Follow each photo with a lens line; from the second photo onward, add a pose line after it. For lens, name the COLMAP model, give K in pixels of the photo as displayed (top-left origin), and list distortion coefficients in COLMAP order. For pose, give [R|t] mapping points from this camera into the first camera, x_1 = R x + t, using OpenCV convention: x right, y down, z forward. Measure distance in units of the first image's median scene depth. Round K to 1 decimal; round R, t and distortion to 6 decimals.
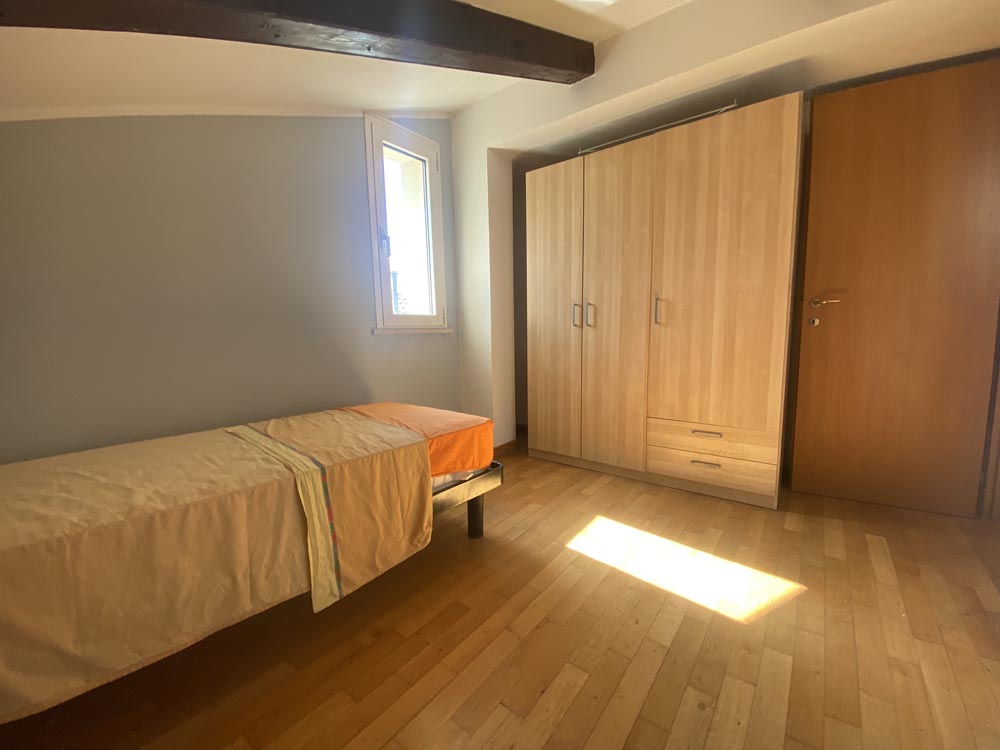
lens RADIAL K [[405.6, 0, 498.4], [0, 405.6, 377.0], [0, 0, 1]] dist [0.019650, -0.019117]
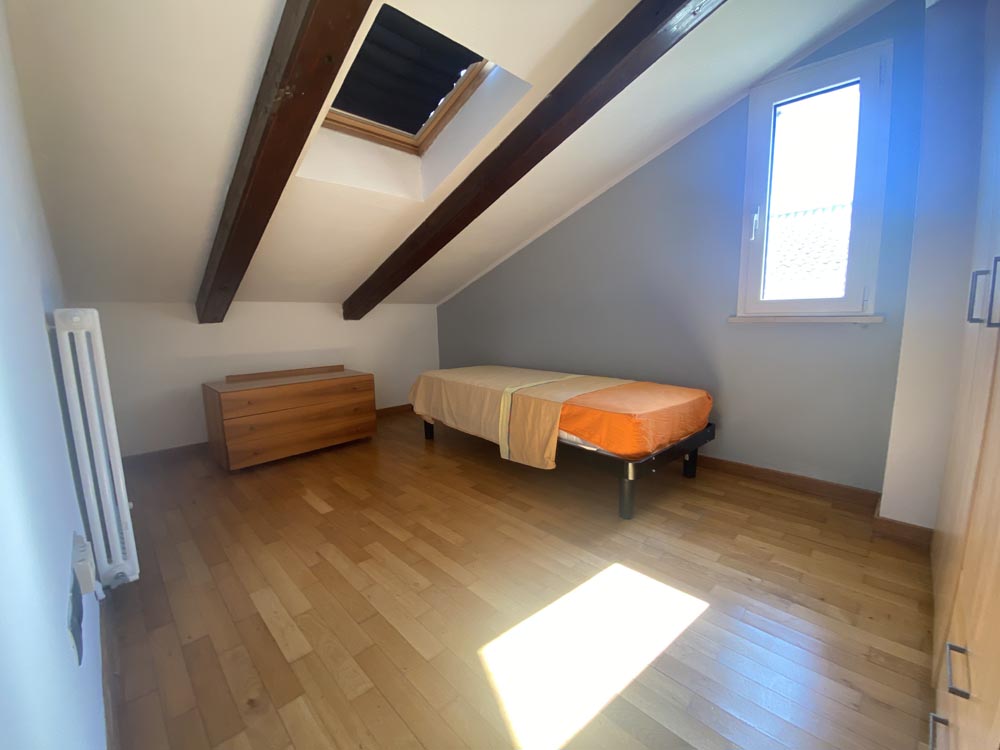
lens RADIAL K [[408.1, 0, 495.6], [0, 408.1, 369.5], [0, 0, 1]] dist [0.032263, -0.027391]
pose [[-0.128931, 0.163345, -0.978108, 1.112016], [-0.087871, 0.980579, 0.175340, -0.172147], [0.987753, 0.108554, -0.112074, 0.826524]]
